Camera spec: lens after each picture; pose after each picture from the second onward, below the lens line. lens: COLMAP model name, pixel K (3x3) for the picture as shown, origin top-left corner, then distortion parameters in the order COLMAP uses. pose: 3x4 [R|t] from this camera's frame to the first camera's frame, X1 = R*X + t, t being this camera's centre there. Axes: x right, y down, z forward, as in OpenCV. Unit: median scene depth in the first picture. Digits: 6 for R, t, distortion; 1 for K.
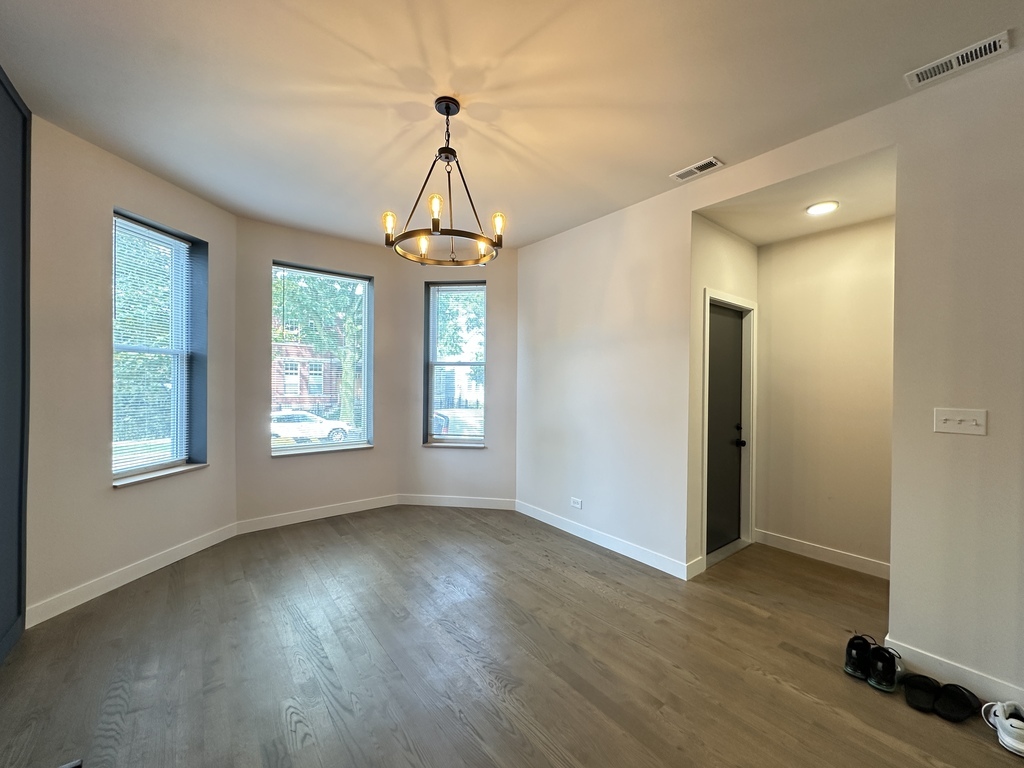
lens RADIAL K [[405.8, 0, 513.7], [0, 405.8, 383.2], [0, 0, 1]] dist [-0.002664, -0.000073]
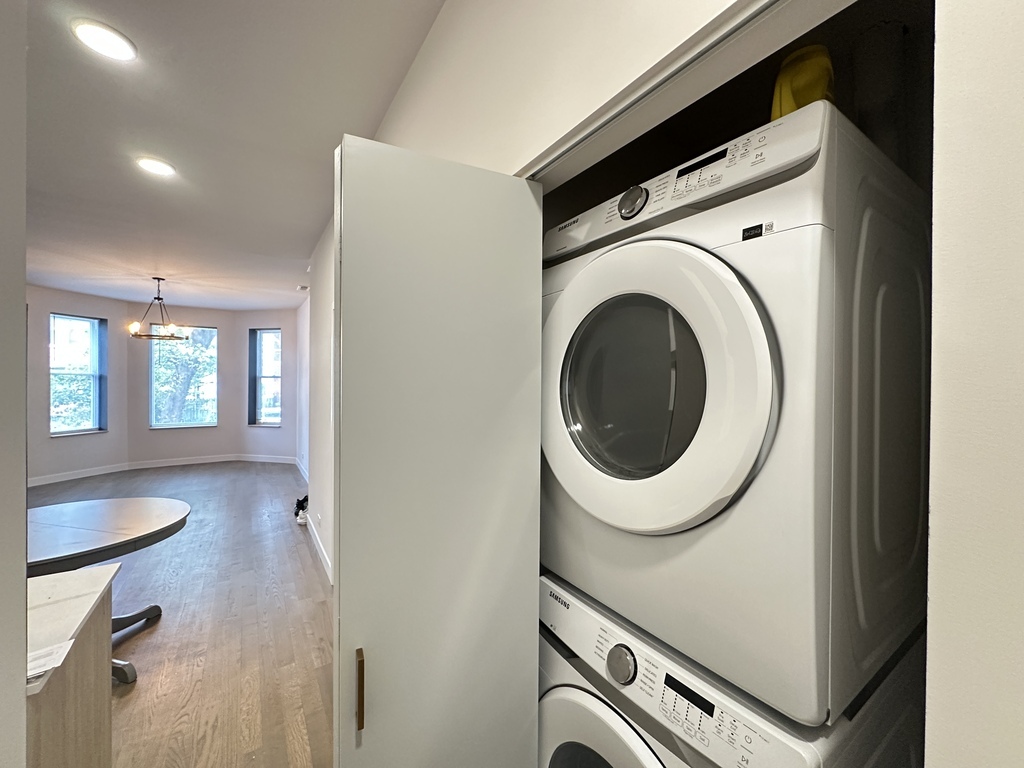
lens RADIAL K [[405.8, 0, 512.4], [0, 405.8, 382.7], [0, 0, 1]] dist [-0.002664, -0.000073]
pose [[0.996625, -0.003864, -0.082000, 1.396264], [0.004091, 0.999988, 0.002601, -0.035054], [0.081989, -0.002928, 0.996629, -0.819675]]
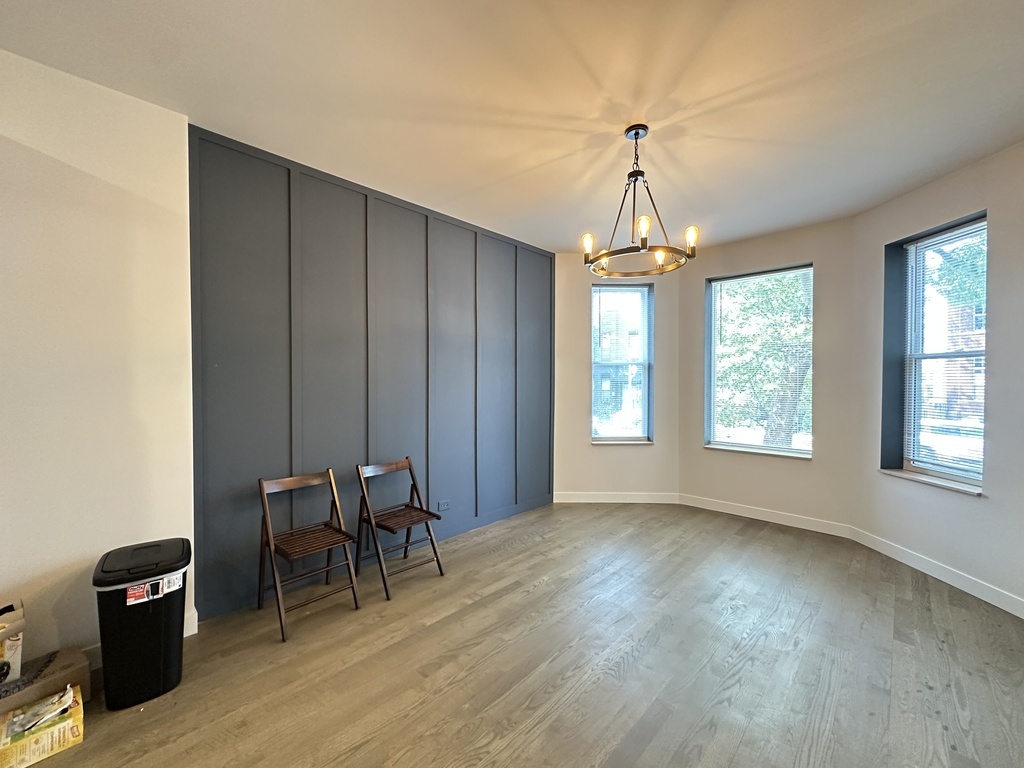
lens RADIAL K [[405.8, 0, 511.8], [0, 405.8, 385.4], [0, 0, 1]] dist [-0.002664, -0.000073]
pose [[0.136373, 0.003496, -0.990651, 0.559156], [0.000149, 0.999994, 0.003549, -0.003997], [0.990658, -0.000631, 0.136372, 0.331651]]
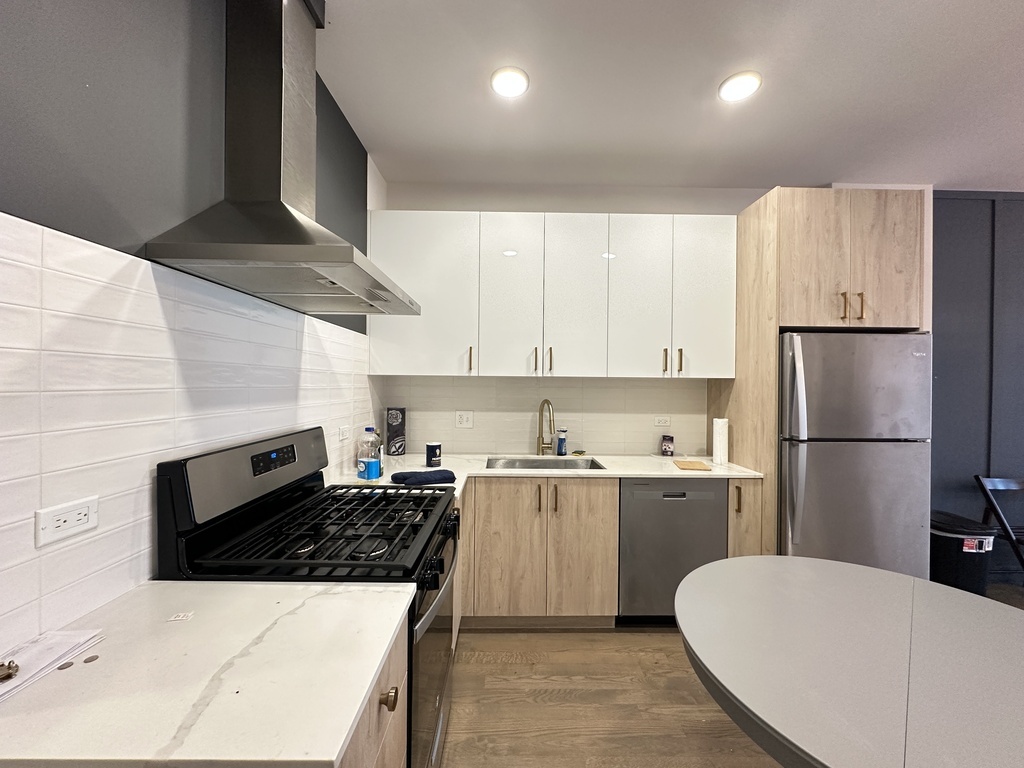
lens RADIAL K [[405.8, 0, 510.9], [0, 405.8, 384.3], [0, 0, 1]] dist [-0.002664, -0.000073]
pose [[-0.610394, -0.016644, -0.791923, 1.041949], [-0.021069, 0.999767, -0.004773, 0.002509], [0.791818, 0.013772, -0.610602, -0.281428]]
